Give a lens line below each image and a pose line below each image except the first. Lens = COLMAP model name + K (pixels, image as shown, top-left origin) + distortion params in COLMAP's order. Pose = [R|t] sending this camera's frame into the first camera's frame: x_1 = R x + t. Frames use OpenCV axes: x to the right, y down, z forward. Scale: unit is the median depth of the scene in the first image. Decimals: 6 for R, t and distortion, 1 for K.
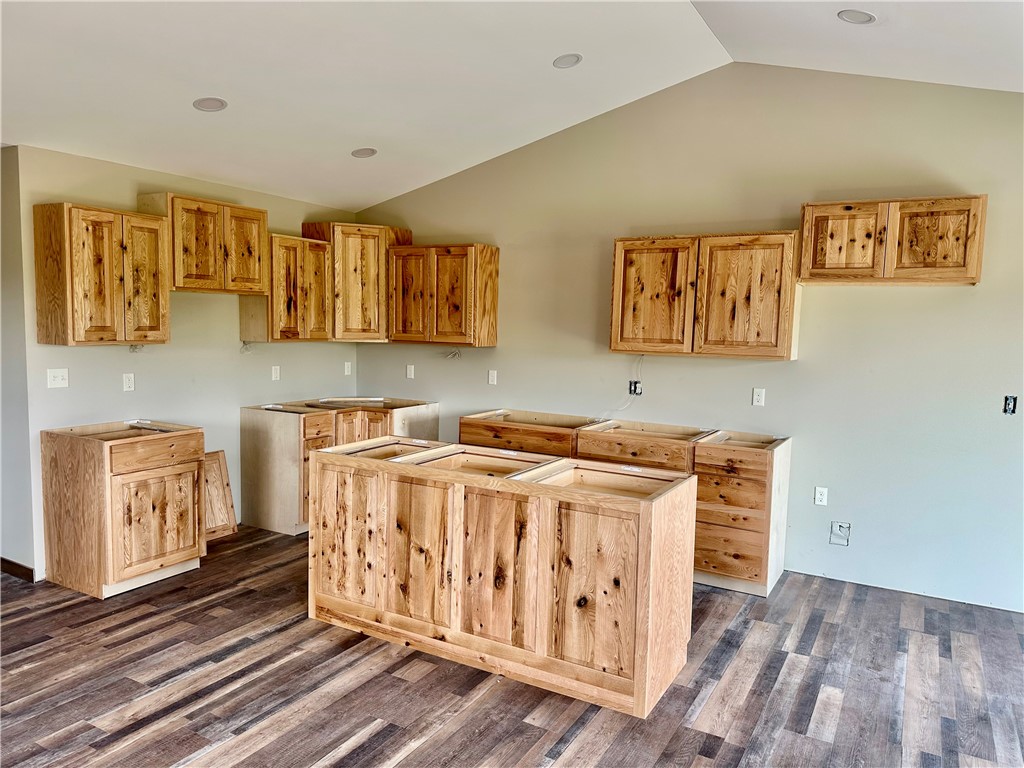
lens RADIAL K [[720.3, 0, 512.3], [0, 720.3, 385.7], [0, 0, 1]] dist [-0.003262, -0.001698]
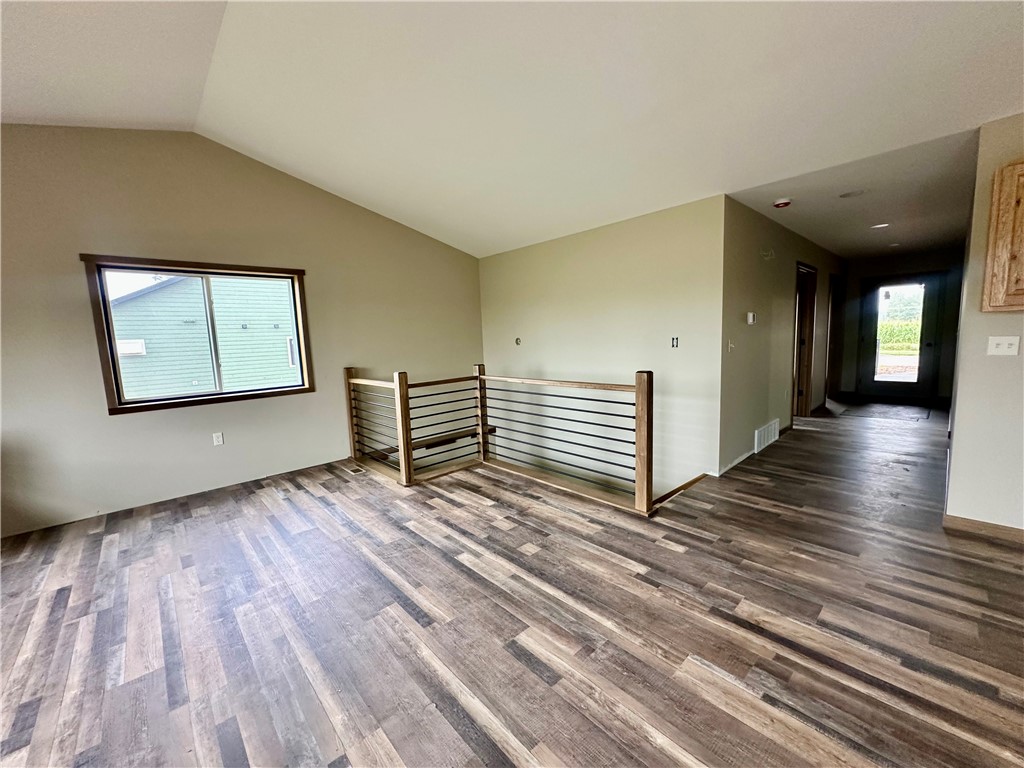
lens RADIAL K [[411.3, 0, 513.1], [0, 411.3, 383.6], [0, 0, 1]] dist [0.000484, 0.000289]
pose [[-0.290992, 0.095723, -0.951925, 0.168190], [-0.063471, 0.990859, 0.119040, 0.025043], [0.954618, 0.095059, -0.282256, 0.702944]]
